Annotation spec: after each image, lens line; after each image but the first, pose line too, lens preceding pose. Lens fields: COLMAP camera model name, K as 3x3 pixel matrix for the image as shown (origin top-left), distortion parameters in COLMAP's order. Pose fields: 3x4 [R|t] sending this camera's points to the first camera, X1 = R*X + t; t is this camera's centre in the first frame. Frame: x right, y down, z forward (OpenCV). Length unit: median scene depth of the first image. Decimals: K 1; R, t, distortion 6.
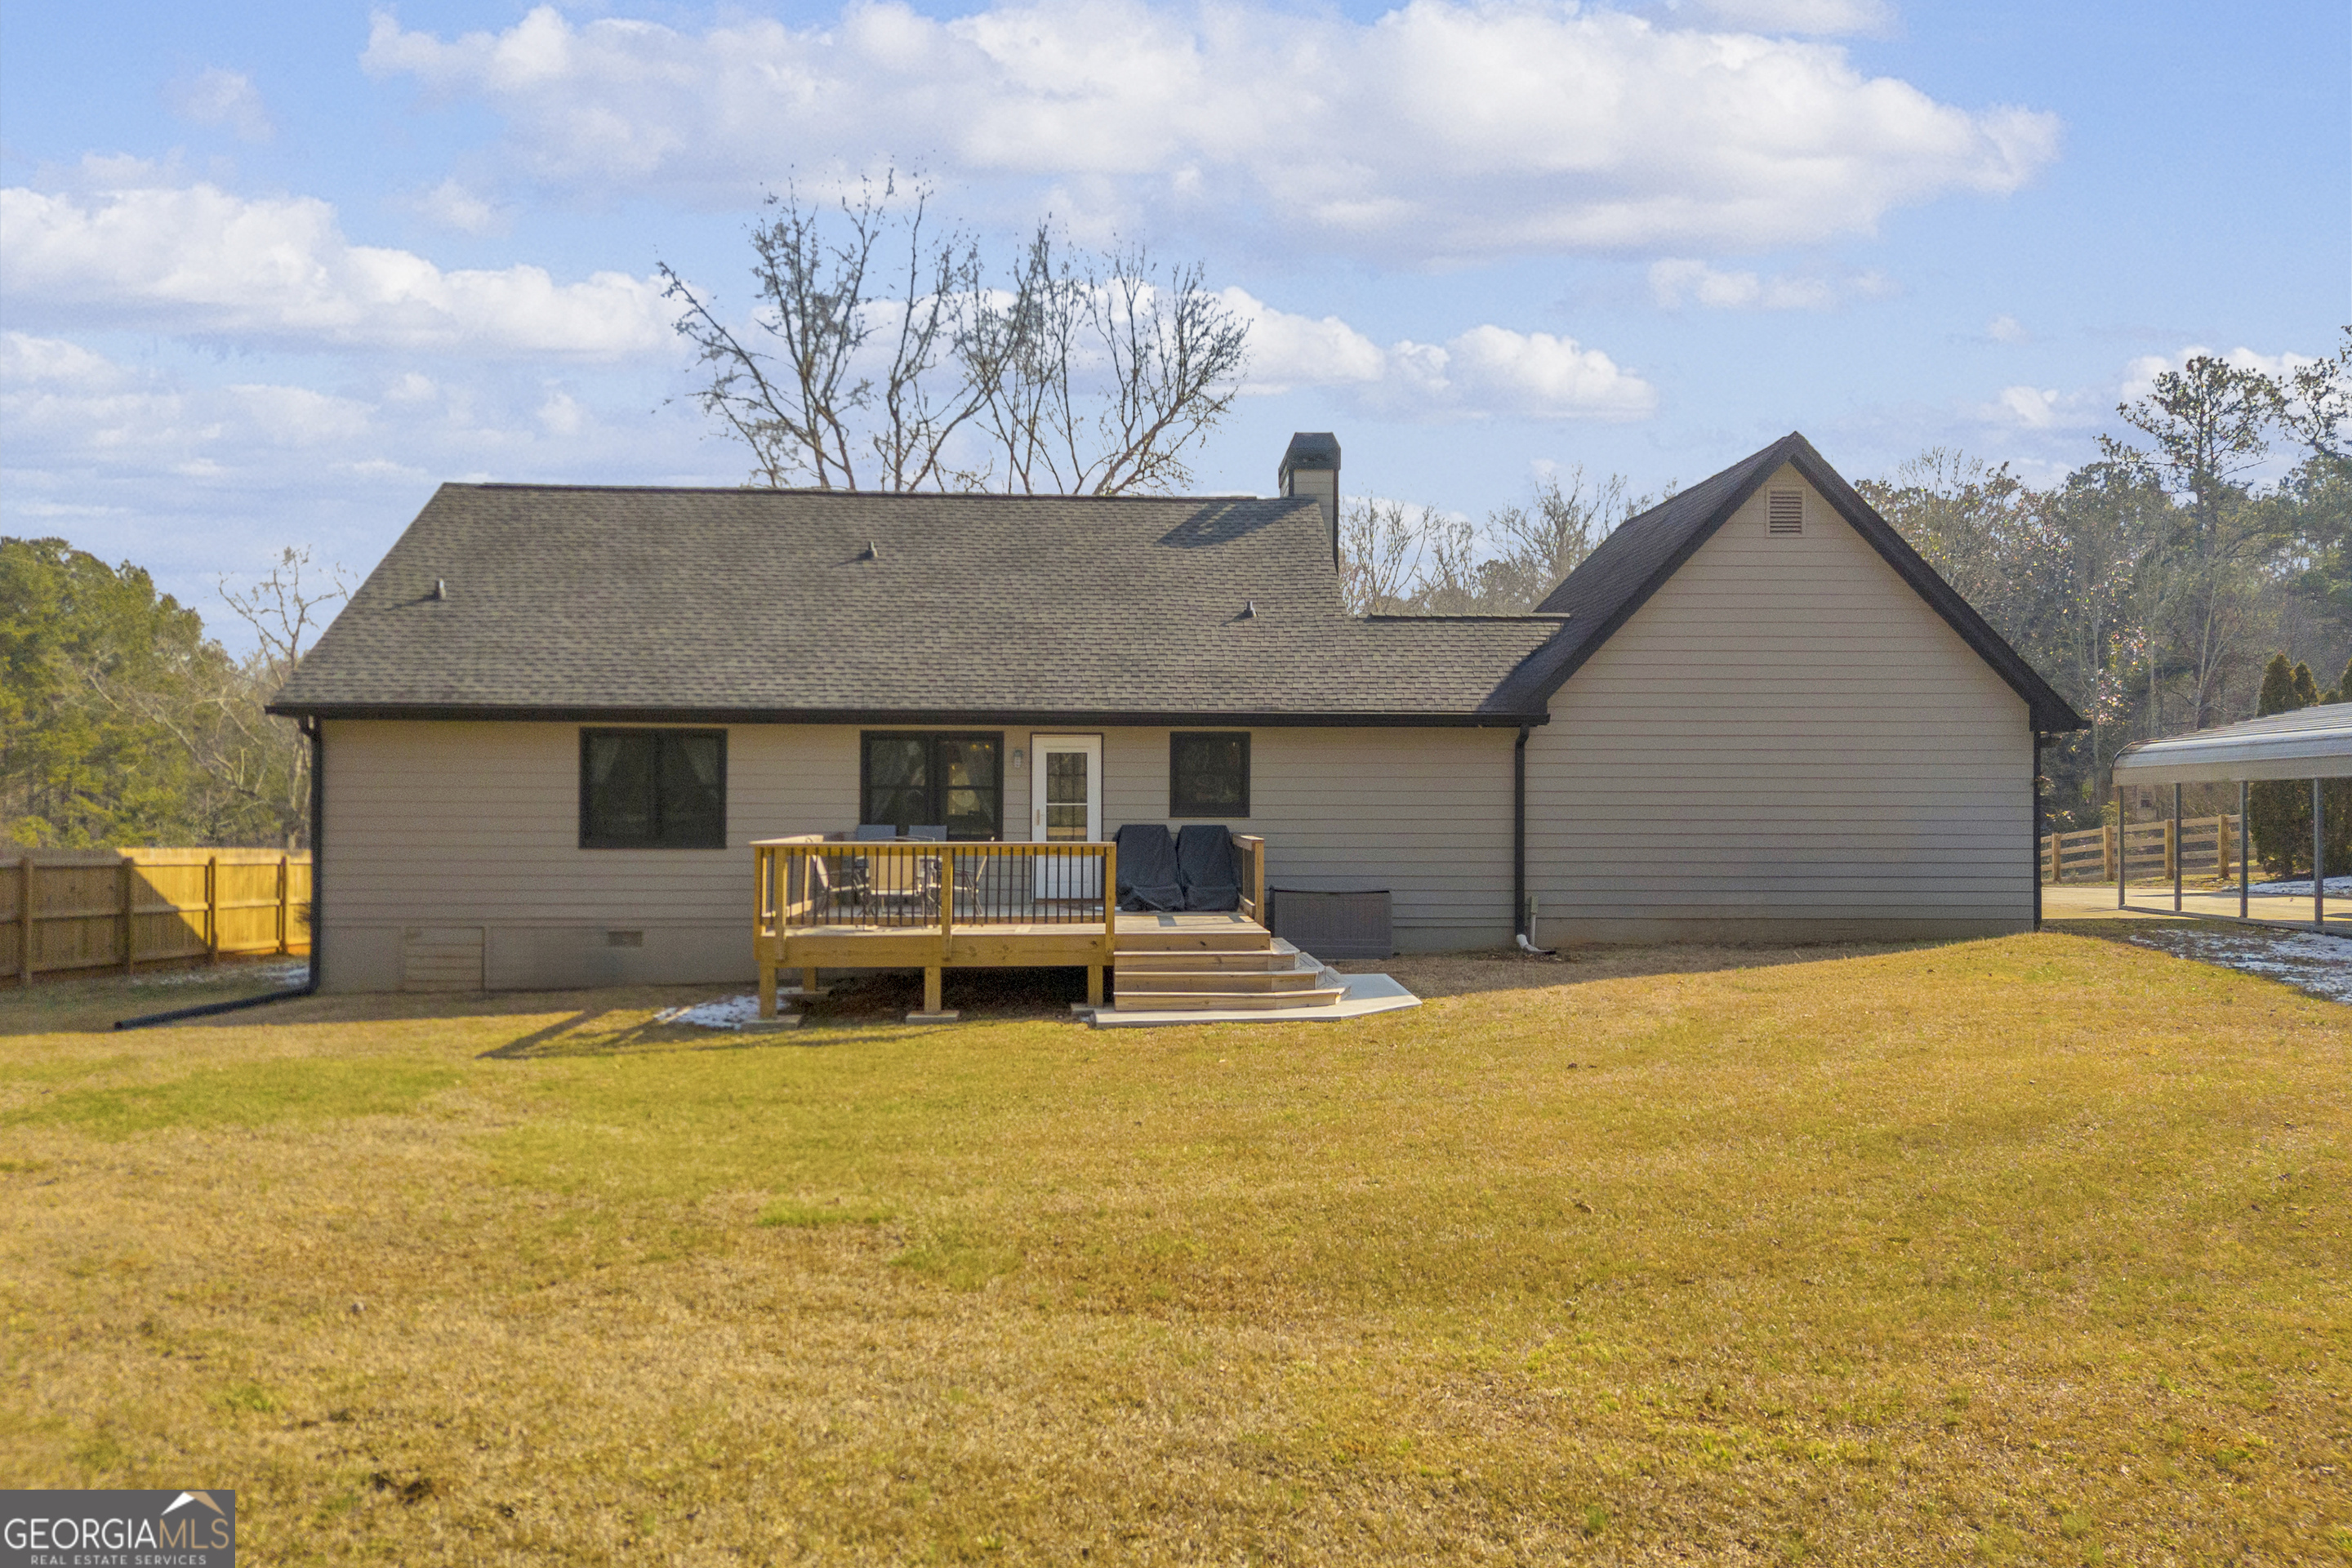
lens RADIAL K [[1670.0, 0, 1176.0], [0, 1670.0, 784.0], [0, 0, 1]] dist [0.094413, -0.133208]
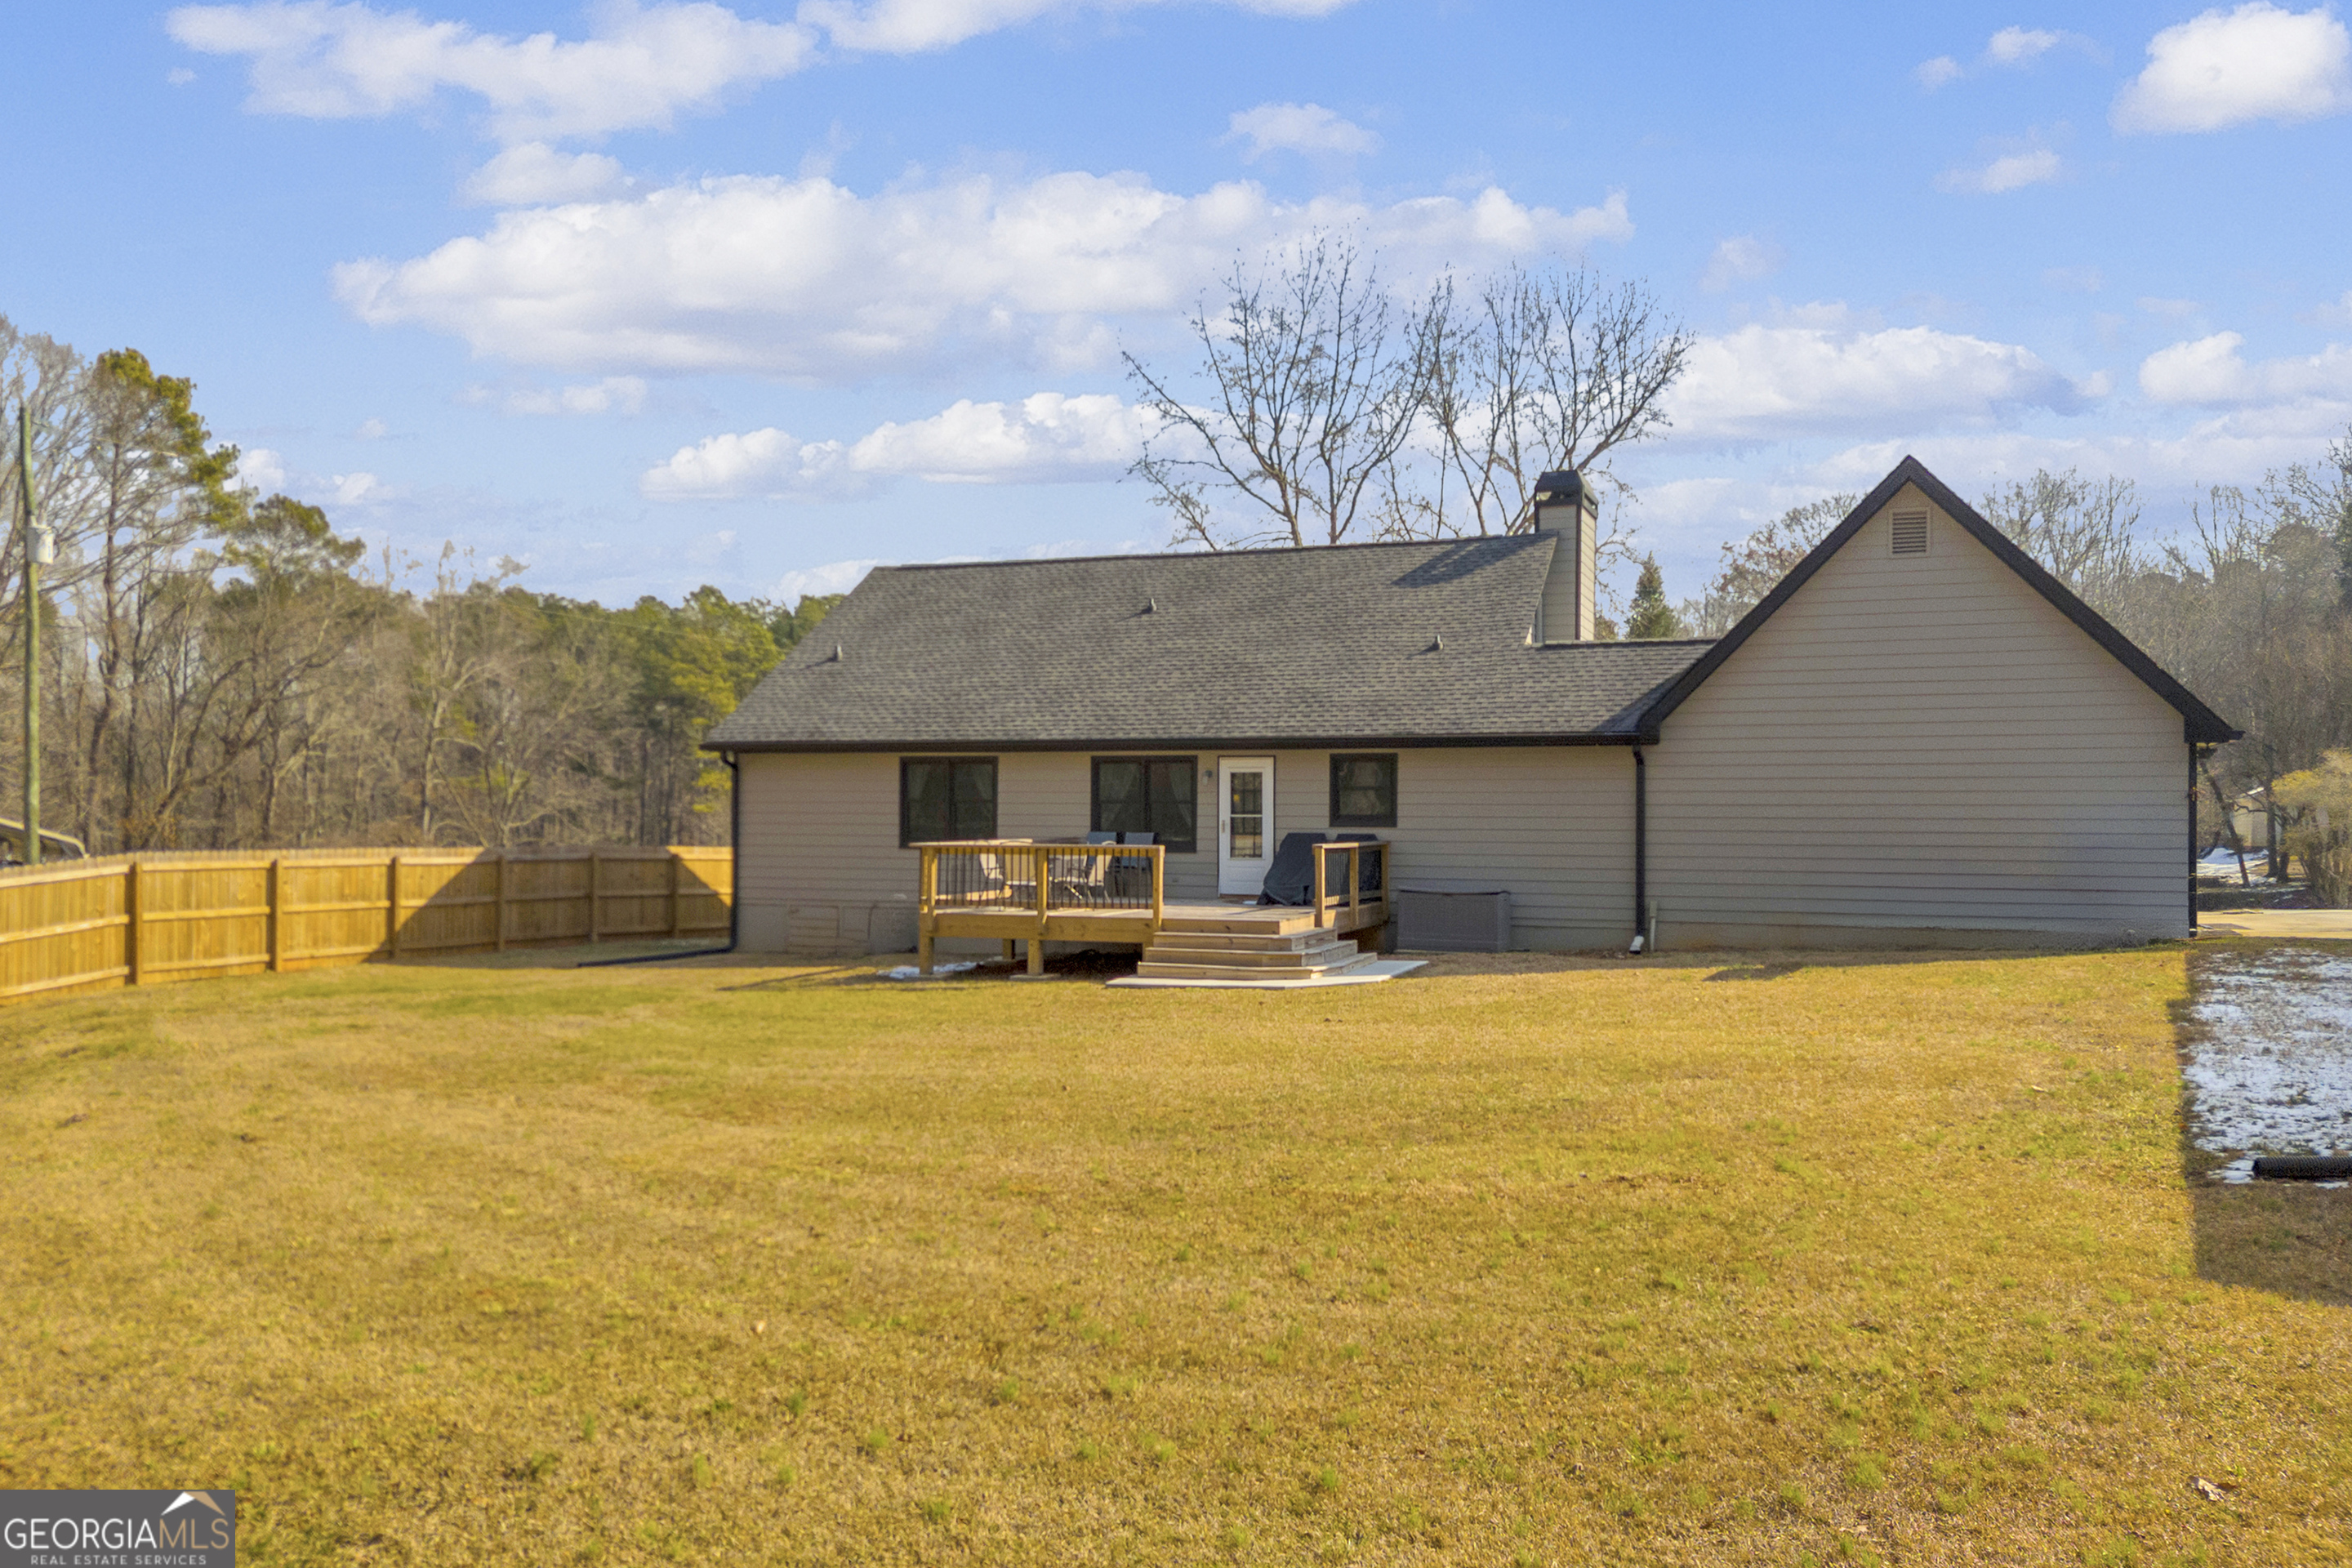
lens RADIAL K [[1670.0, 0, 1176.0], [0, 1670.0, 784.0], [0, 0, 1]] dist [0.094413, -0.133208]
pose [[0.921676, -0.006260, -0.387911, 0.349926], [0.003658, 0.999966, -0.007444, -0.001728], [0.387944, 0.005442, 0.921667, -0.121234]]
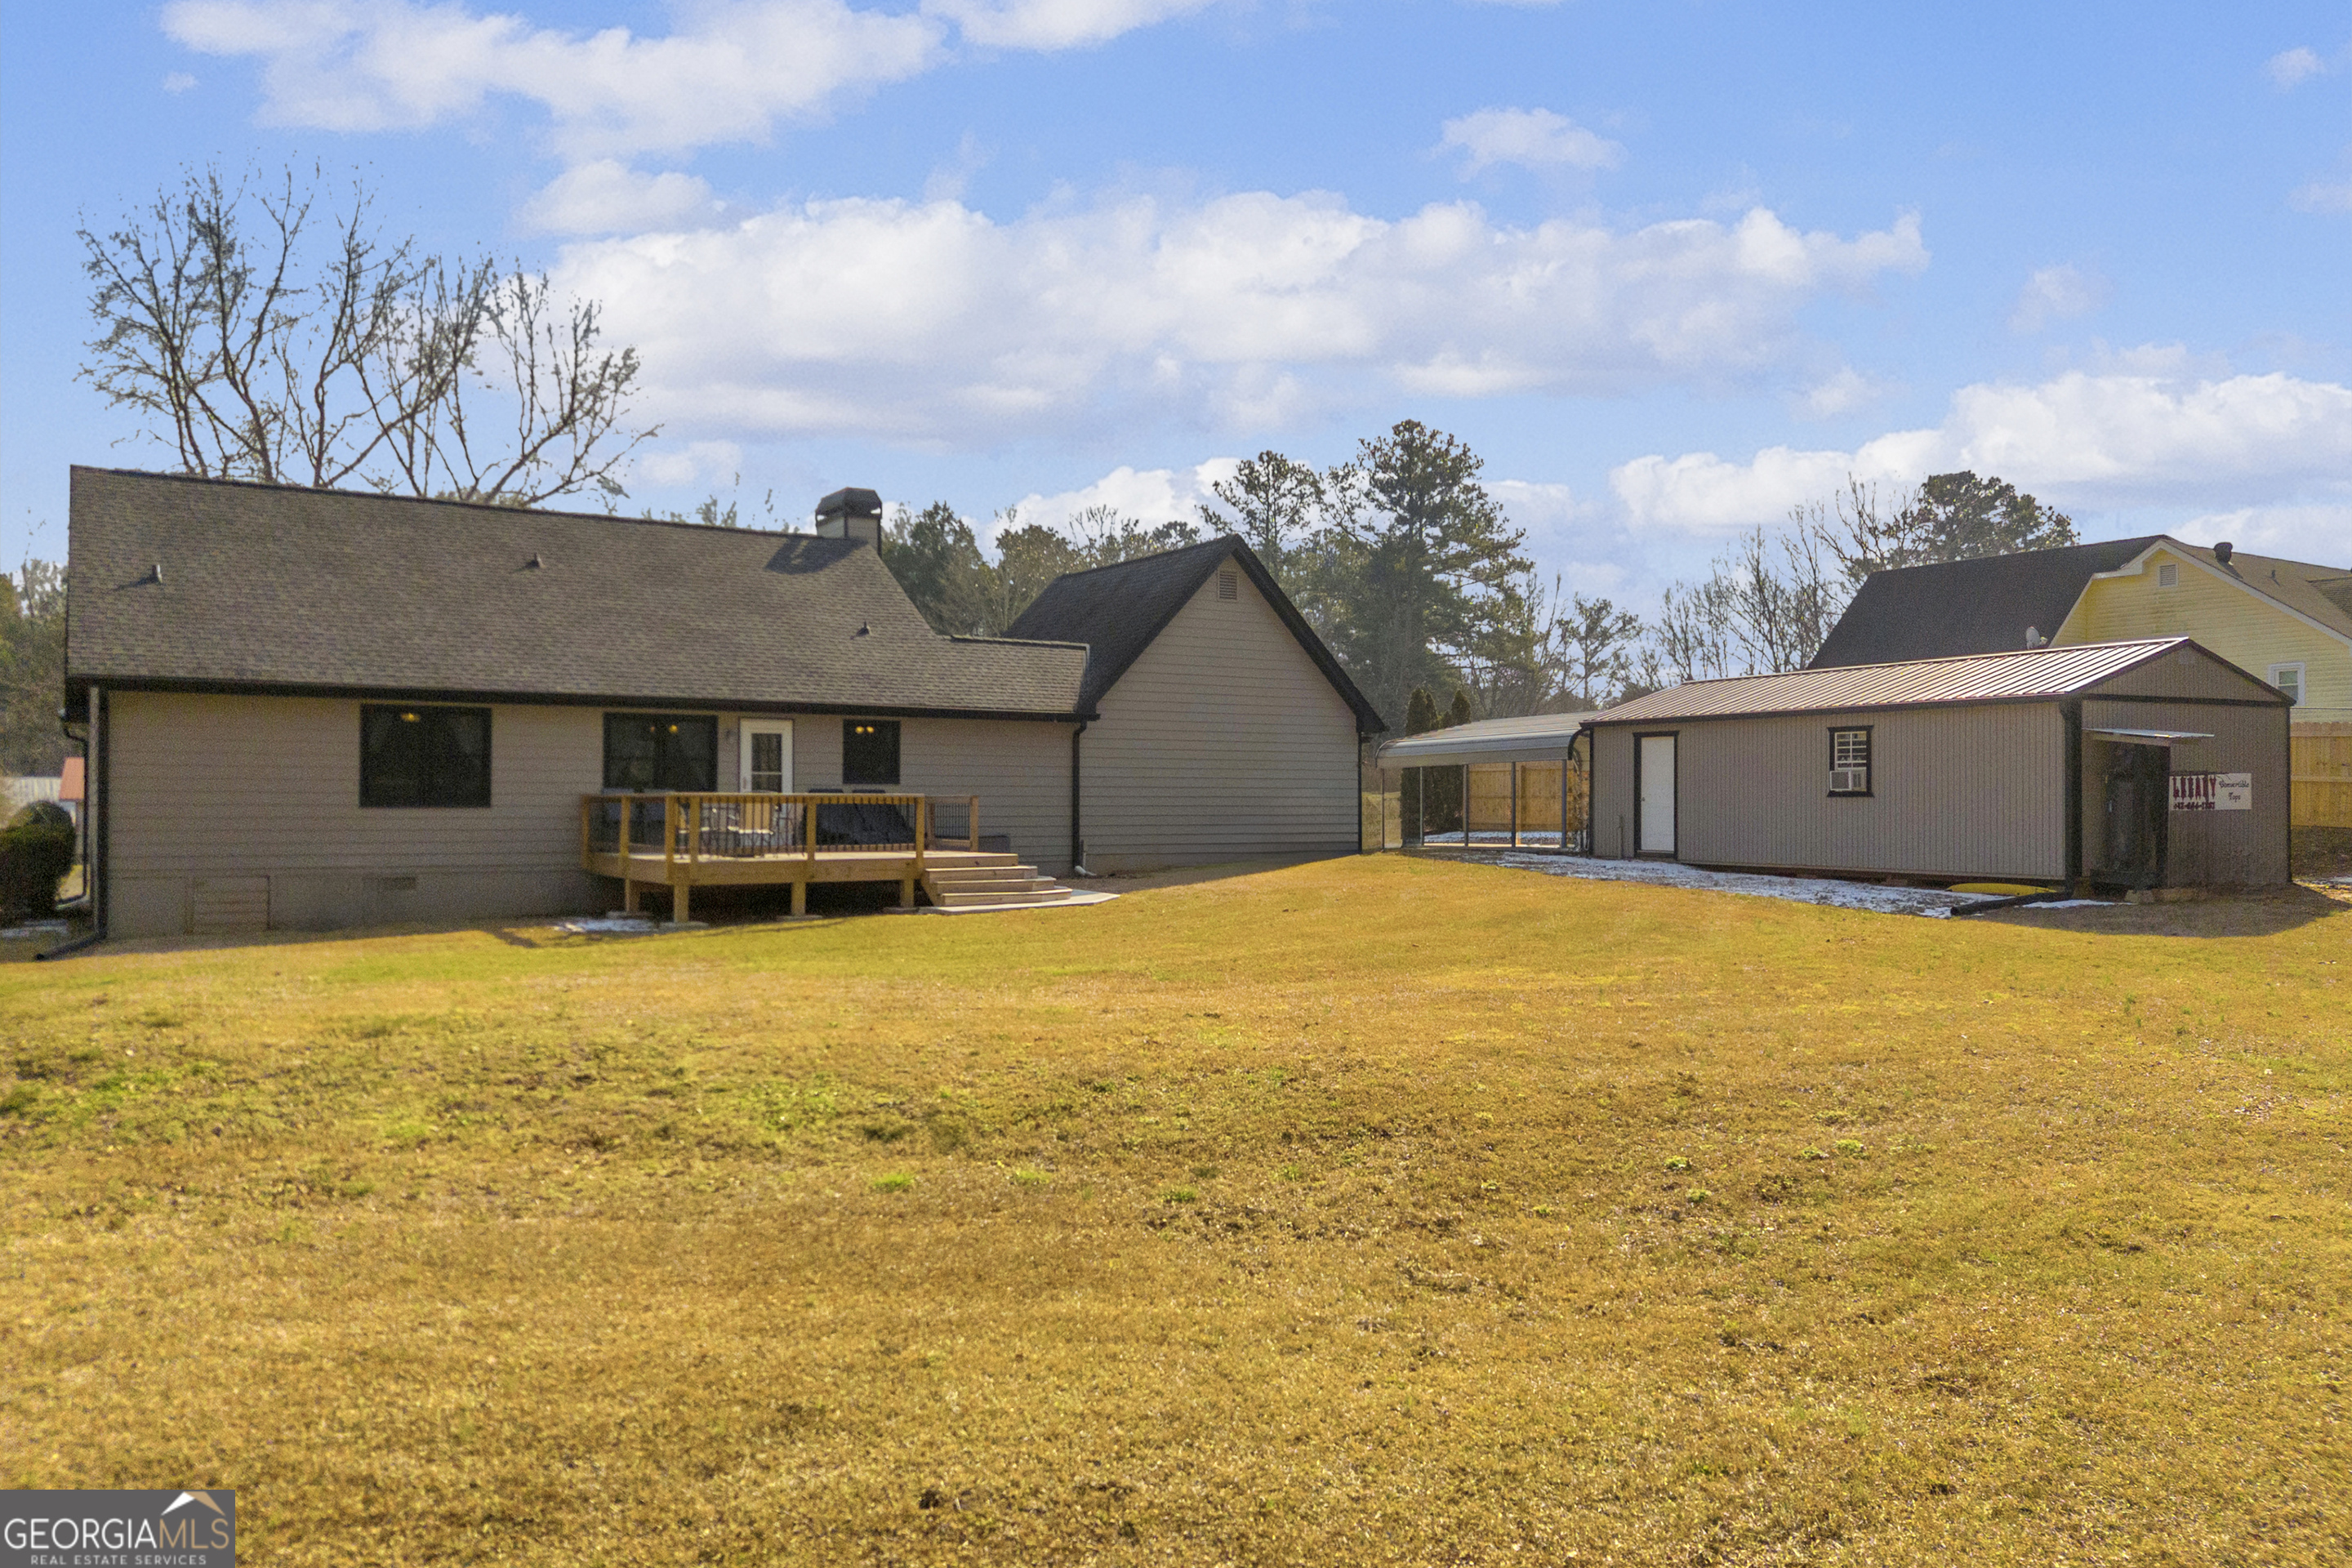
lens RADIAL K [[1650.5, 0, 1156.0], [0, 1650.5, 789.5], [0, 0, 1]] dist [-0.008523, -0.003007]
pose [[0.869287, 0.003165, 0.494297, -0.433127], [-0.005047, 0.999984, 0.002472, 0.020062], [-0.494282, -0.004644, 0.869289, -0.262271]]
